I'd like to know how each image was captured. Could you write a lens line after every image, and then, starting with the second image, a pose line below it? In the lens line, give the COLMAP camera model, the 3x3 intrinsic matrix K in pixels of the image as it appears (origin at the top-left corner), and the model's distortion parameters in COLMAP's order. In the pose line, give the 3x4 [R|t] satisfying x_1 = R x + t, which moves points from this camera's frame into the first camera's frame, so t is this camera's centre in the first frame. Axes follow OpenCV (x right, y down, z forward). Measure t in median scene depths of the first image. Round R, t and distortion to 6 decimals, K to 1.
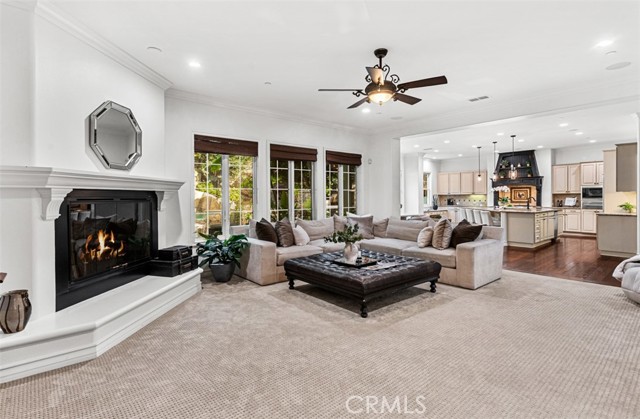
lens RADIAL K [[307.6, 0, 323.7], [0, 307.6, 199.9], [0, 0, 1]] dist [0.002486, 0.000891]
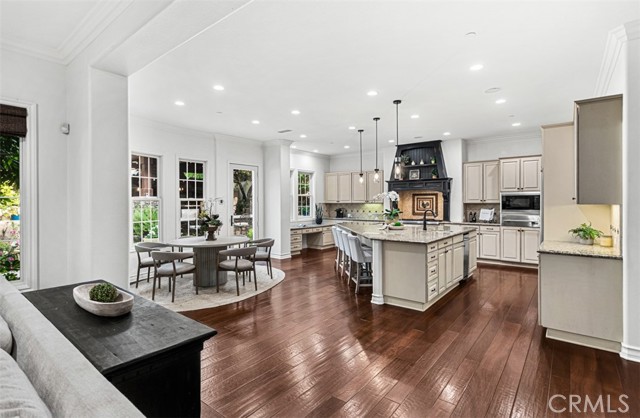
lens RADIAL K [[307.6, 0, 321.3], [0, 307.6, 204.9], [0, 0, 1]] dist [0.002486, 0.000891]
pose [[0.982072, 0.000243, 0.188504, 0.298060], [0.000078, 0.999999, -0.001694, -0.015068], [-0.188504, 0.001679, 0.982071, 0.380831]]
